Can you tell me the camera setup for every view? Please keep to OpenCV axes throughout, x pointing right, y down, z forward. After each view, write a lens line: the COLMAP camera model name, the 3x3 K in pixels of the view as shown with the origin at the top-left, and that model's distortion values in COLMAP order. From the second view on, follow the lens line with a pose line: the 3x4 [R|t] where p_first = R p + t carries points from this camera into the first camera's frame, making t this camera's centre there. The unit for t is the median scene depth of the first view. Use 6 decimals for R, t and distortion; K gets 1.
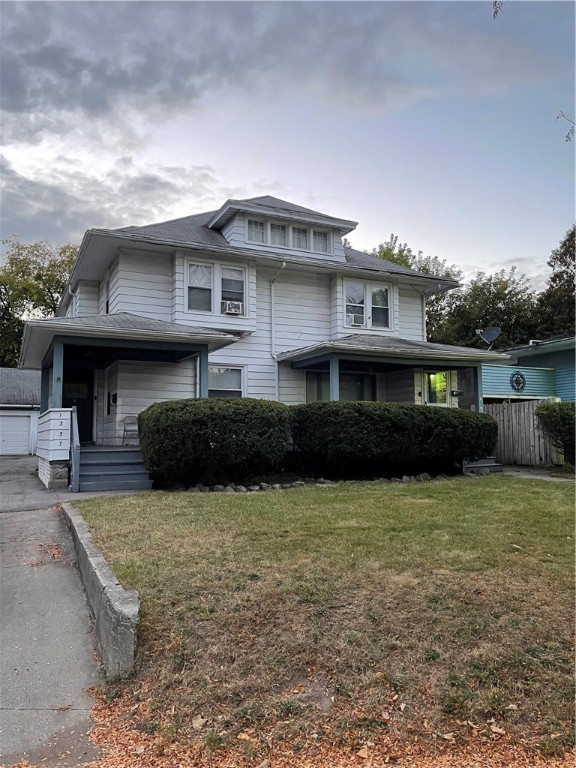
lens RADIAL K [[637.4, 0, 288.0], [0, 637.4, 384.0], [0, 0, 1]] dist [0.062407, -0.004985]
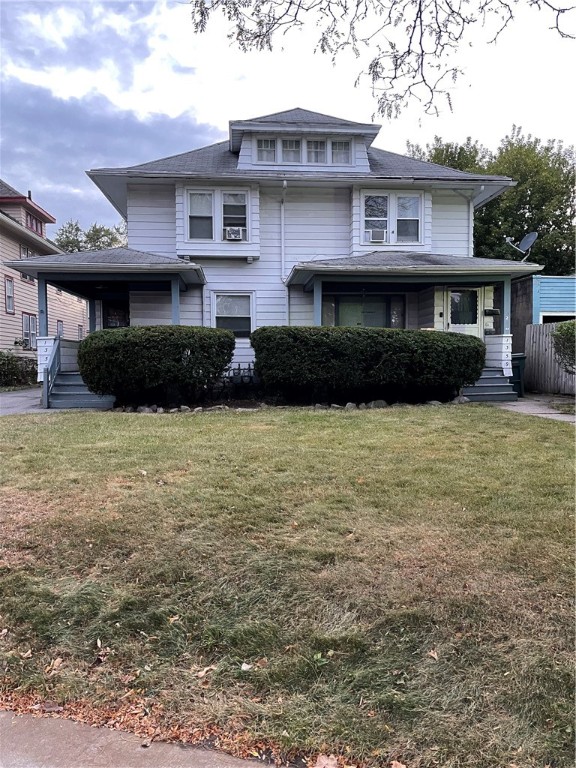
lens RADIAL K [[637.4, 0, 288.0], [0, 637.4, 384.0], [0, 0, 1]] dist [0.062407, -0.004985]
pose [[0.921987, 0.016994, -0.386847, 0.370897], [0.030637, 0.992703, 0.116626, 0.000999], [0.386006, -0.119379, 0.914739, 0.076071]]
